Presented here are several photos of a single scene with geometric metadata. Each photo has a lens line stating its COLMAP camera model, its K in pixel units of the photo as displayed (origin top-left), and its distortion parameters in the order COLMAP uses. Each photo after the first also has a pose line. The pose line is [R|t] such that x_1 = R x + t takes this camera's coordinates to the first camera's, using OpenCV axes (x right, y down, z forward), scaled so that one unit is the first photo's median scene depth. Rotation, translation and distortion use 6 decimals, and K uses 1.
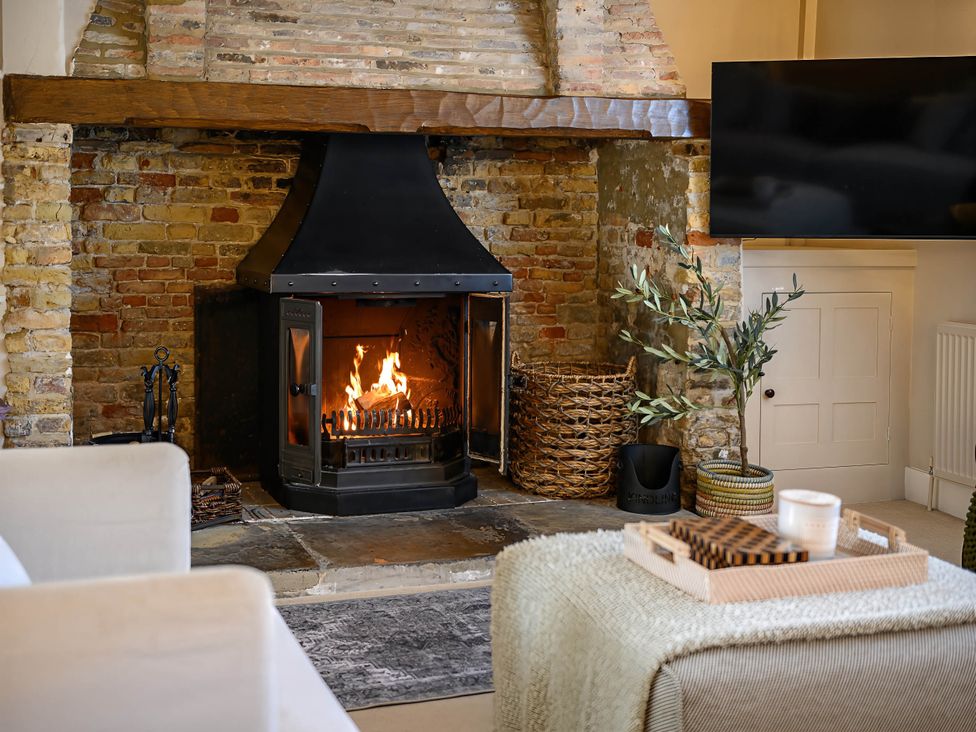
lens RADIAL K [[1256.7, 0, 488.6], [0, 1256.7, 392.5], [0, 0, 1]] dist [0.005094, 0.037025]
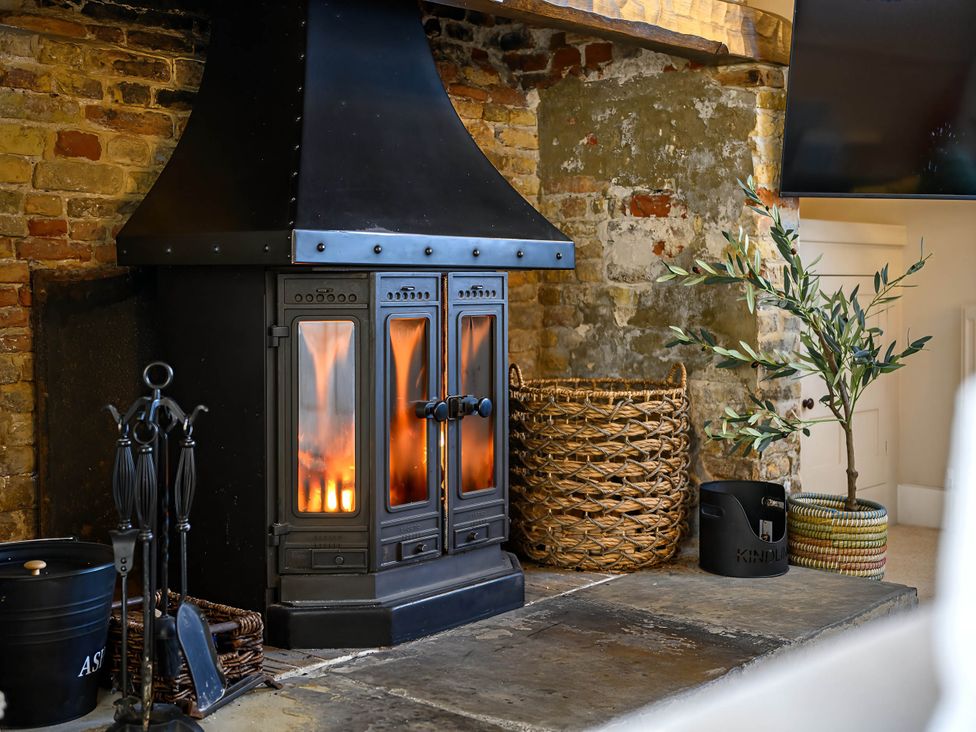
lens RADIAL K [[1256.7, 0, 488.6], [0, 1256.7, 392.5], [0, 0, 1]] dist [0.005094, 0.037025]
pose [[0.865165, -0.054447, 0.498523, -0.339063], [0.080575, 0.996266, -0.031026, 0.001998], [-0.494972, 0.067011, 0.866321, 0.427048]]
